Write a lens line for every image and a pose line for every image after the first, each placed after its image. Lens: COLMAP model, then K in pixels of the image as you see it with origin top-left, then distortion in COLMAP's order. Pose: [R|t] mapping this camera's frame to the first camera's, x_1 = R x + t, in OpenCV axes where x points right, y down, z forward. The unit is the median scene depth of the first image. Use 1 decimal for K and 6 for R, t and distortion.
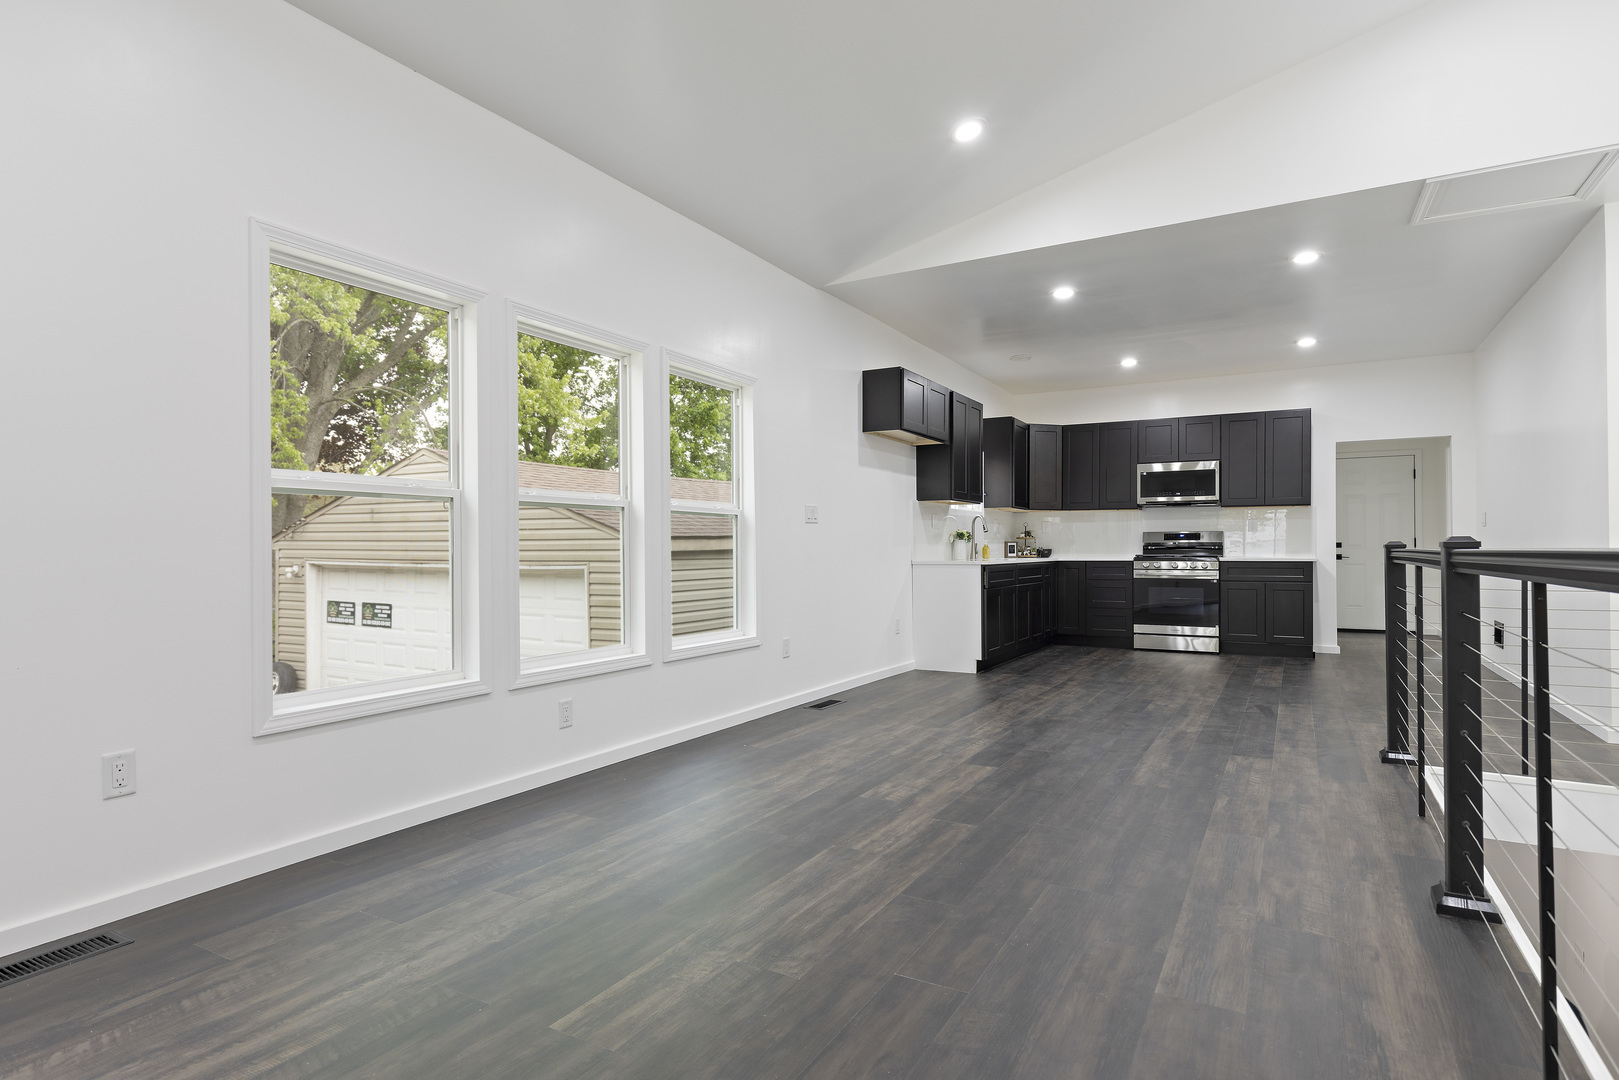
lens RADIAL K [[902.5, 0, 807.3], [0, 902.5, 540.2], [0, 0, 1]] dist [0.029680, 0.000774]
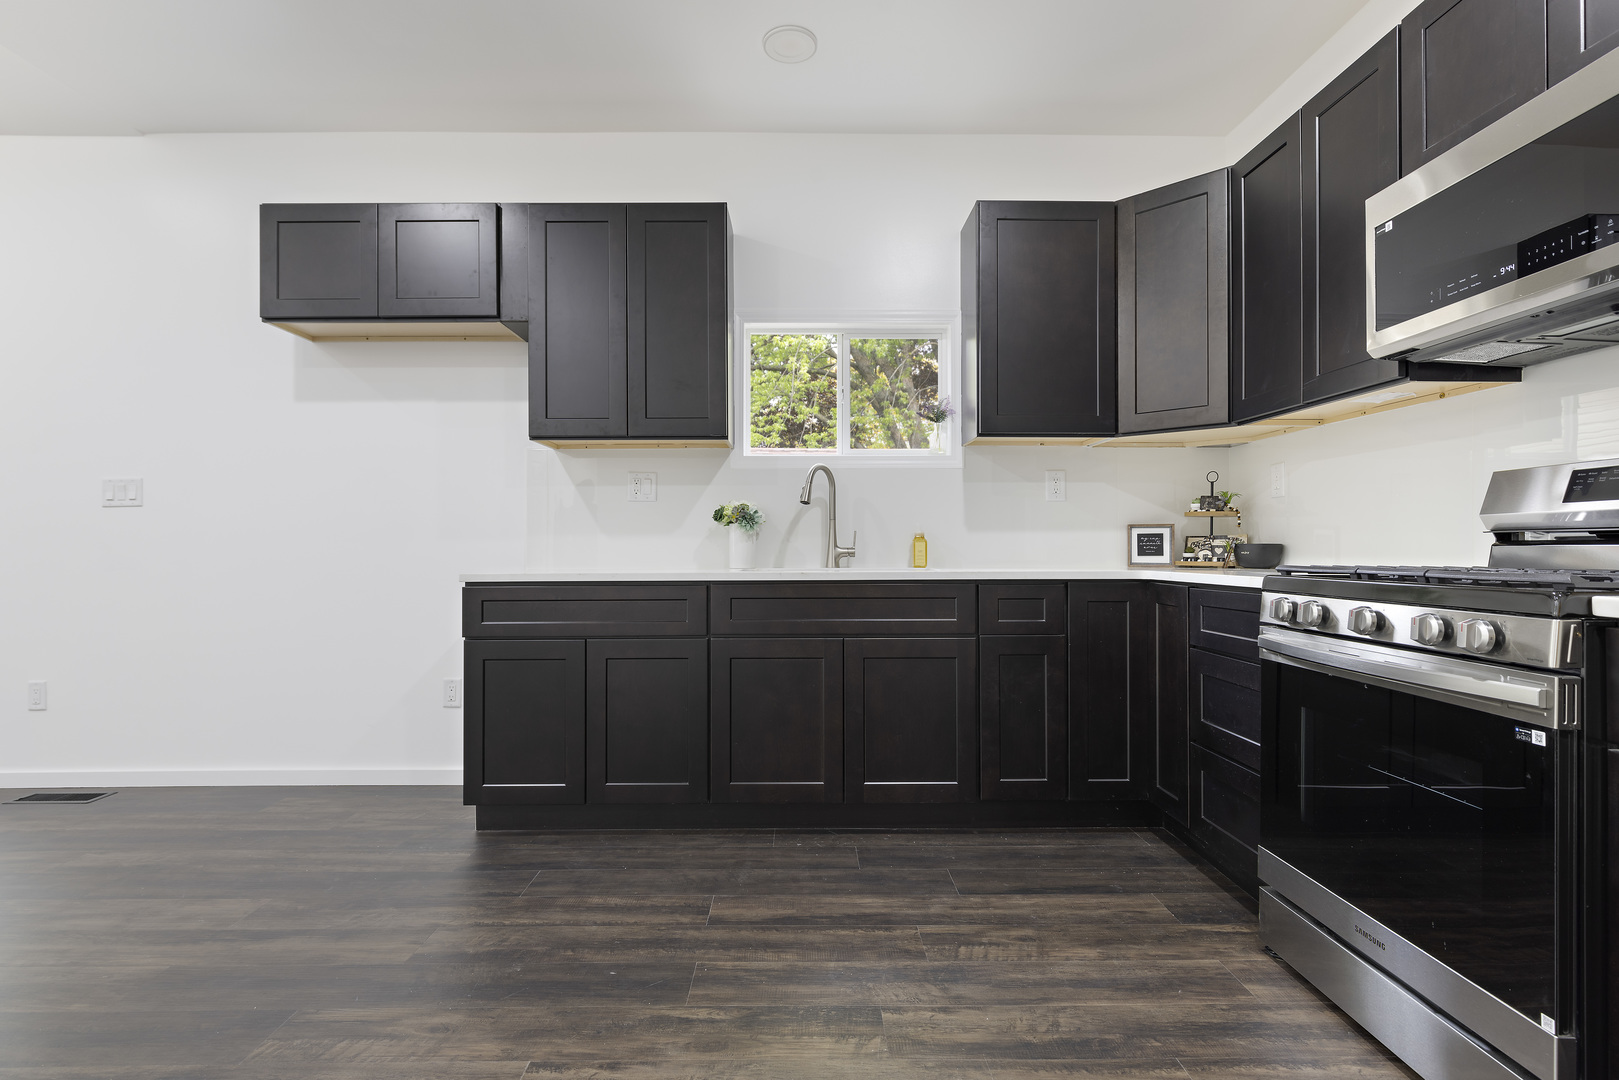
lens RADIAL K [[787.4, 0, 797.3], [0, 787.4, 539.3], [0, 0, 1]] dist [-0.003630, 0.001504]
pose [[0.473484, -0.006381, -0.880779, 0.489591], [0.010950, 0.999939, -0.001358, 0.007209], [0.880734, -0.009002, 0.473525, 0.780556]]
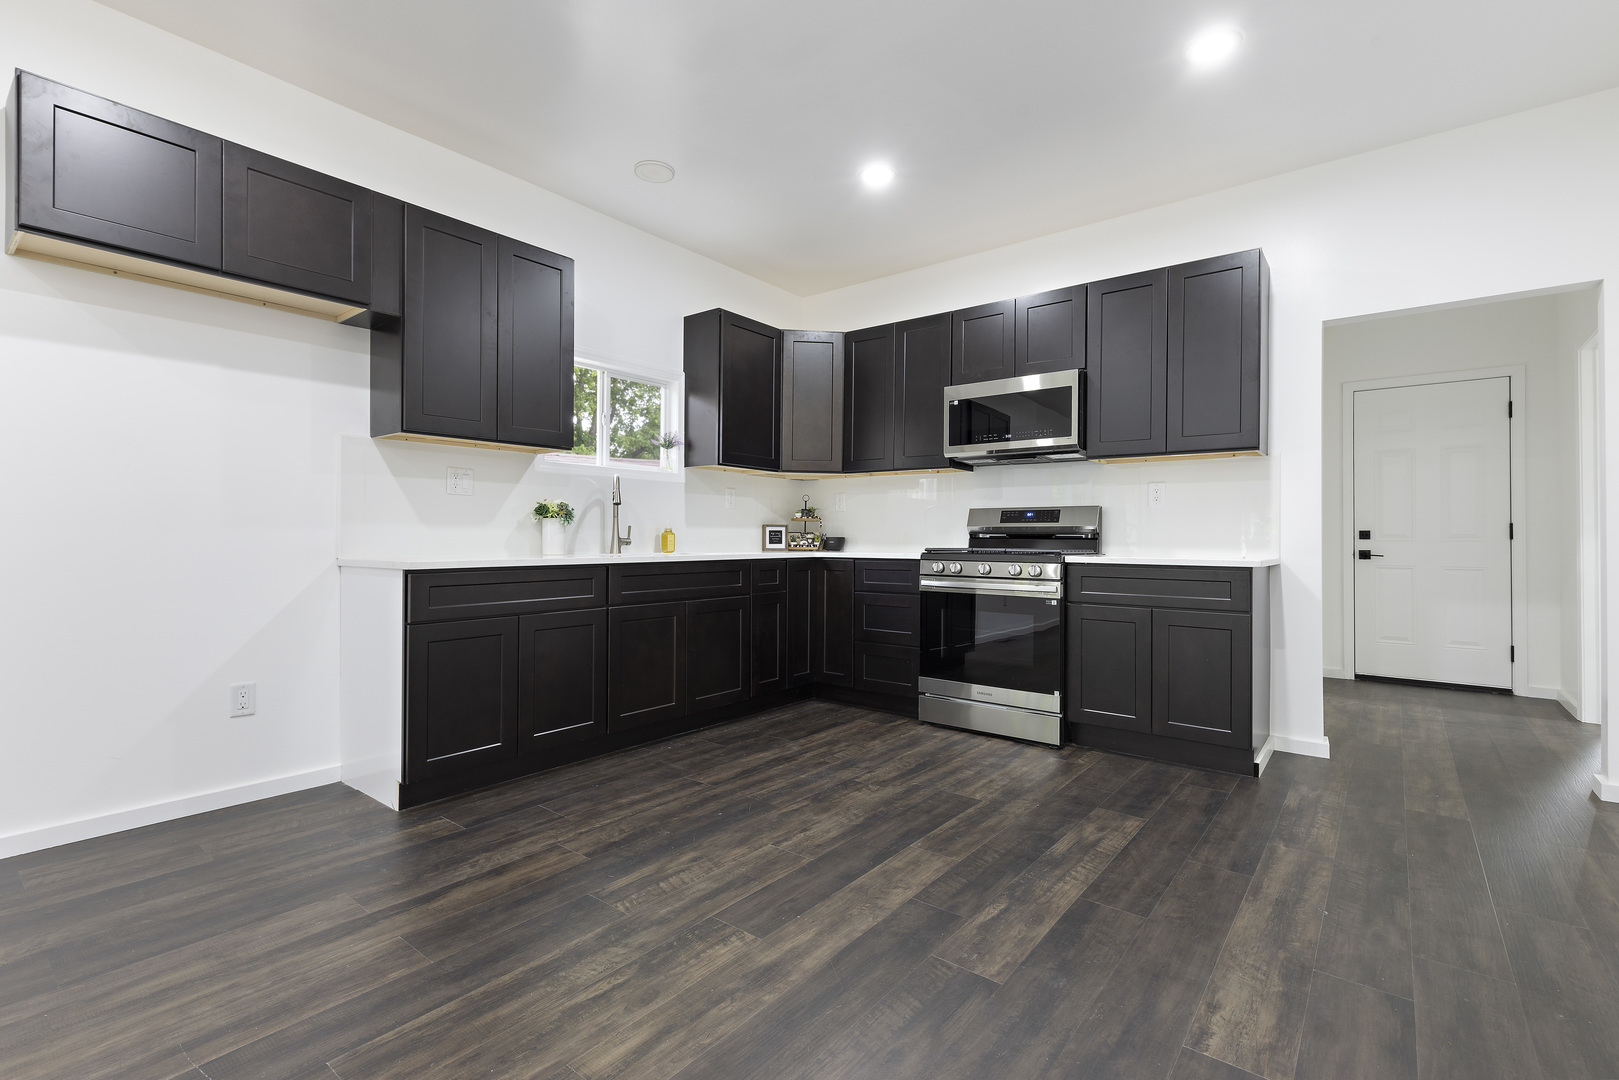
lens RADIAL K [[744.3, 0, 813.9], [0, 744.3, 536.0], [0, 0, 1]] dist [0.005219, -0.000065]
pose [[0.984483, 0.008126, -0.175293, 0.374935], [-0.006421, 0.999926, 0.010293, 0.004112], [0.175364, -0.009008, 0.984462, 0.547266]]
